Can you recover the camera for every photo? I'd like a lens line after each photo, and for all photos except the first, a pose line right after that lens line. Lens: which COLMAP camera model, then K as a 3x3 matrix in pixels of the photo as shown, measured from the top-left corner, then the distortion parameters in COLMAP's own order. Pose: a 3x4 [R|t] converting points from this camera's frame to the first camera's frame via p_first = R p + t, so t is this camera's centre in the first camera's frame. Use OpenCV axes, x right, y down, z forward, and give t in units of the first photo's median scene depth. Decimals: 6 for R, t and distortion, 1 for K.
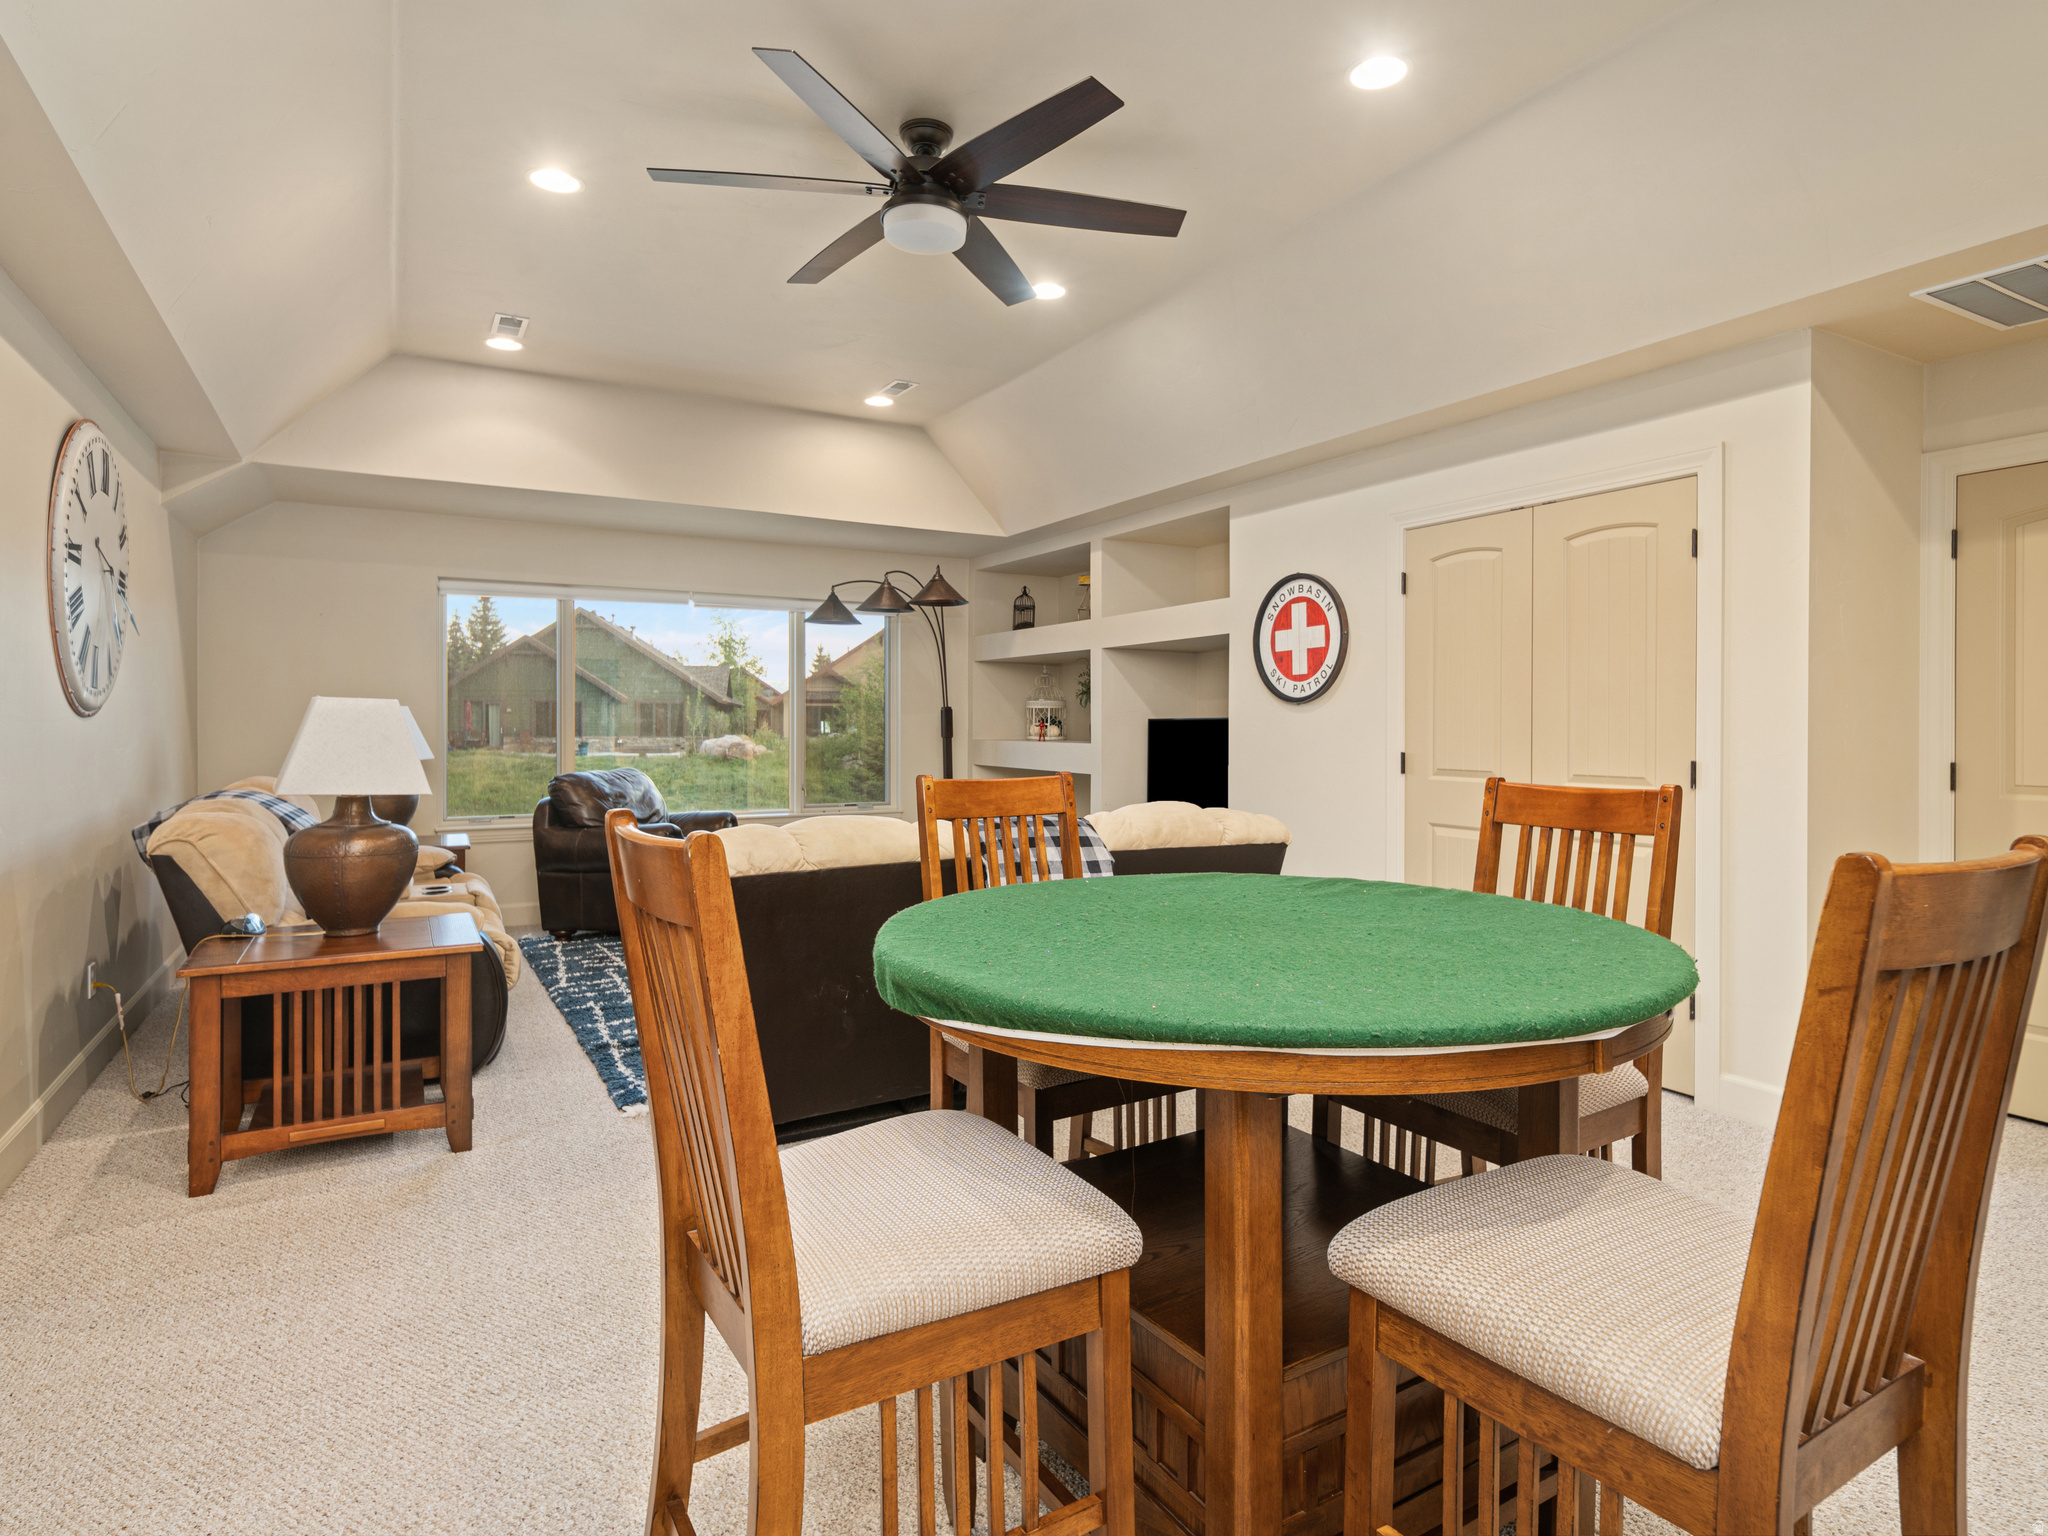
lens RADIAL K [[1171.1, 0, 1032.9], [0, 1171.1, 719.5], [0, 0, 1]] dist [0.000015, 0.000049]
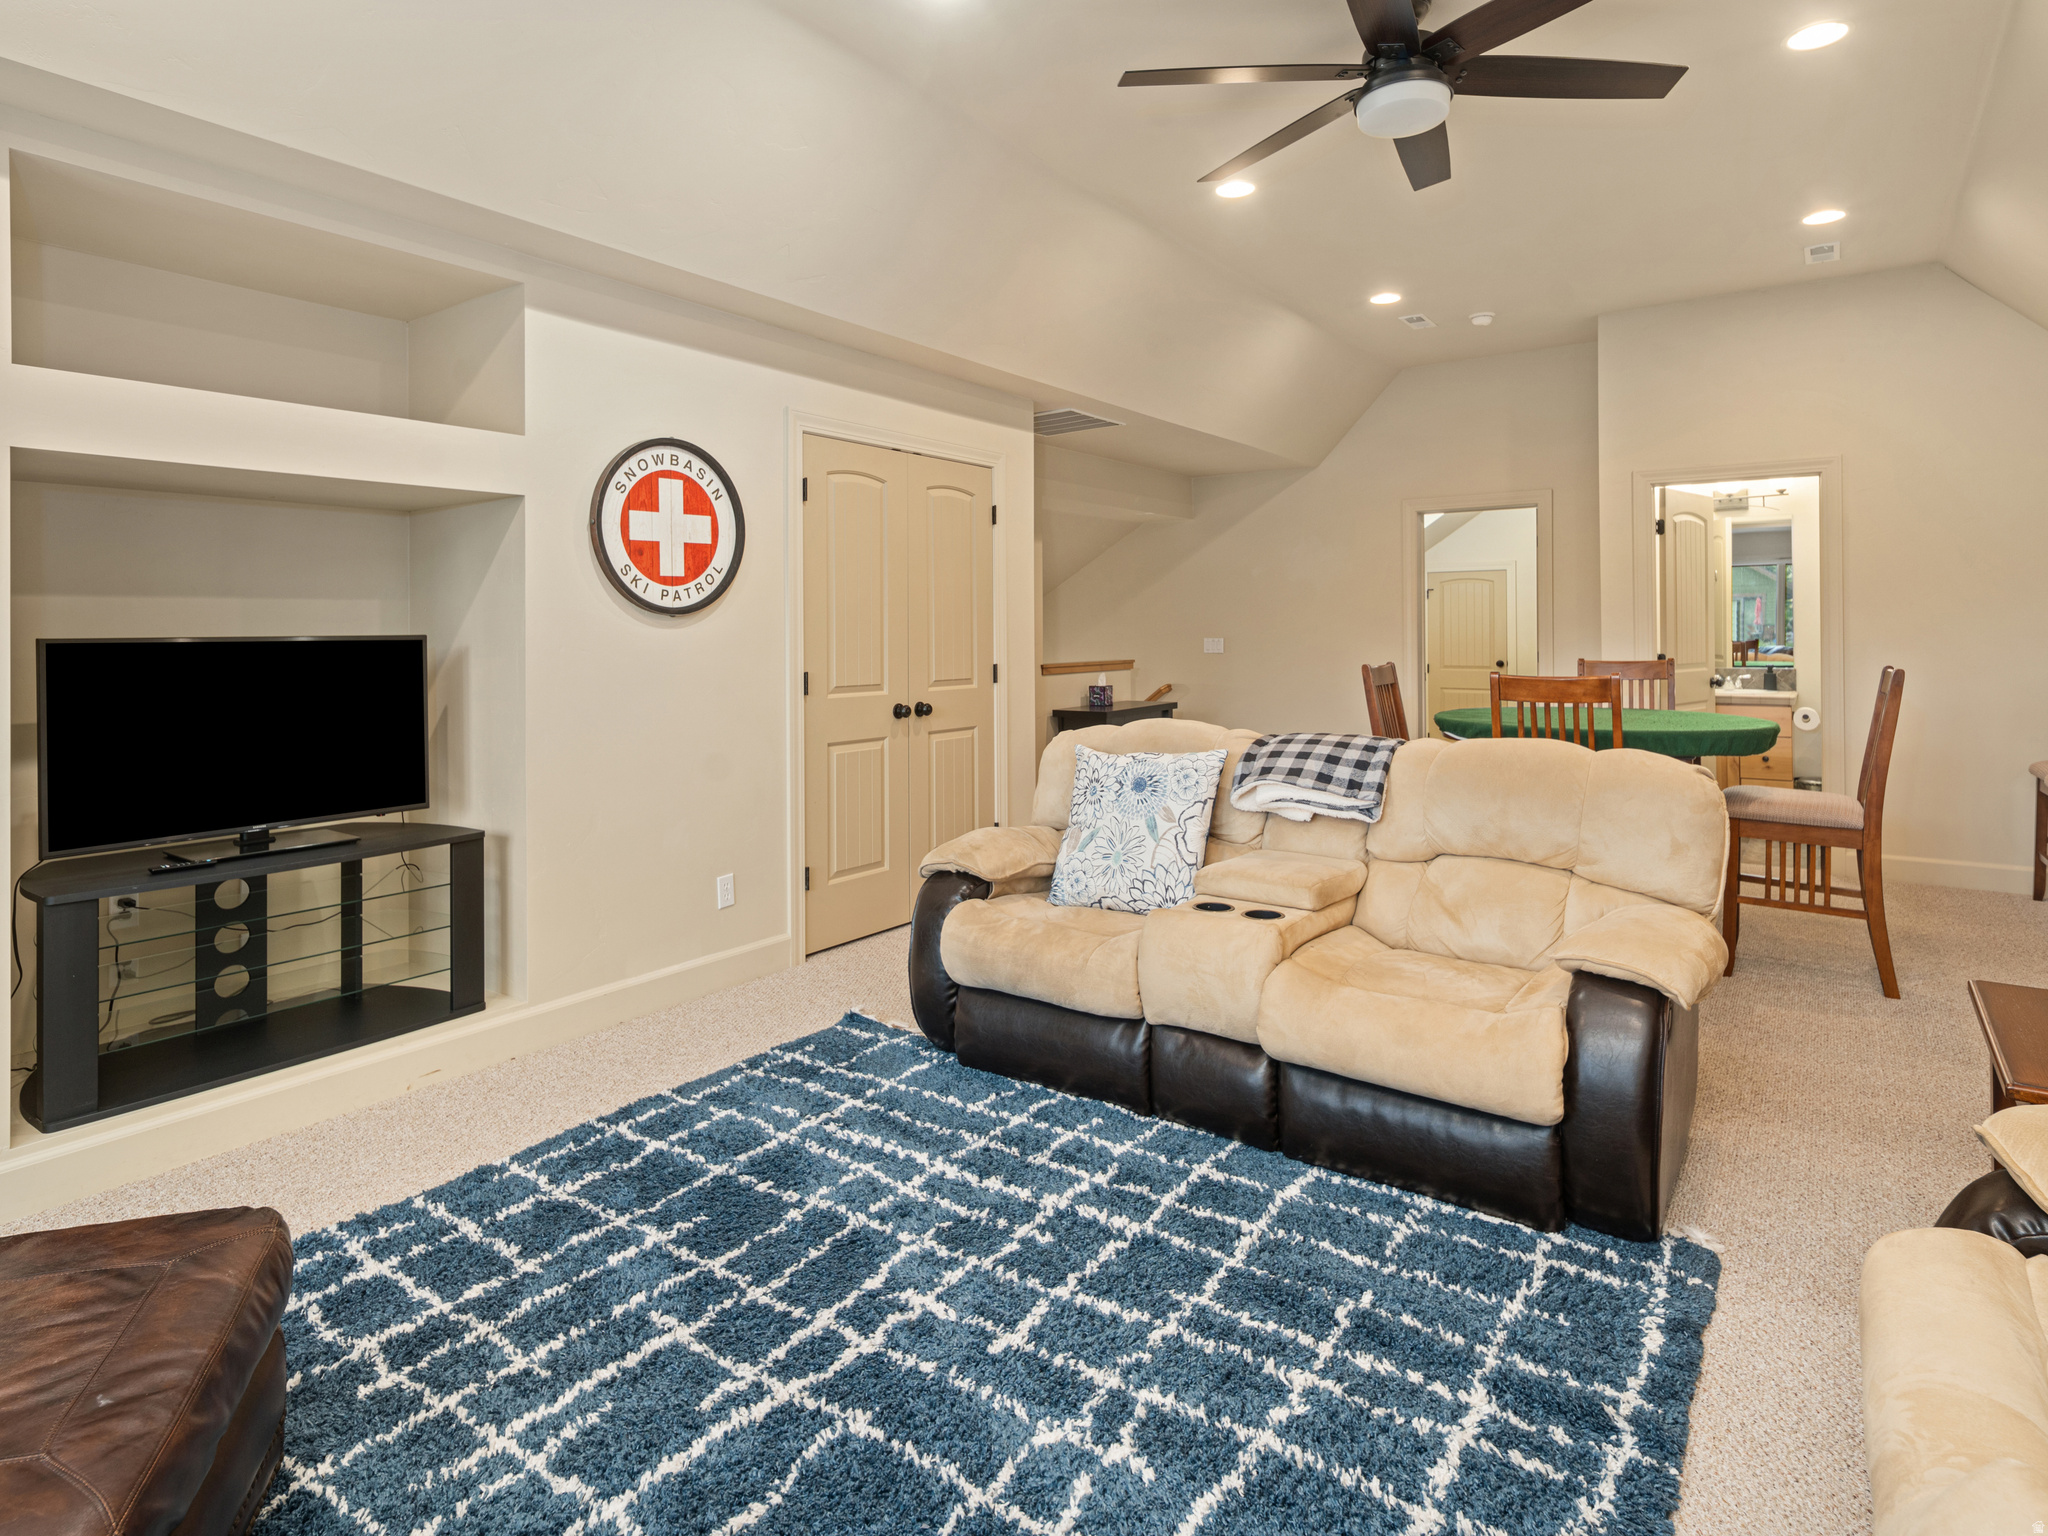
lens RADIAL K [[1125.2, 0, 1024.1], [0, 1125.2, 672.5], [0, 0, 1]] dist [0.002045, 0.000530]
pose [[-0.406977, -0.028583, 0.912991, -0.512452], [0.002679, 0.999469, 0.032484, -0.000259], [-0.913434, 0.015666, -0.406685, 1.087026]]
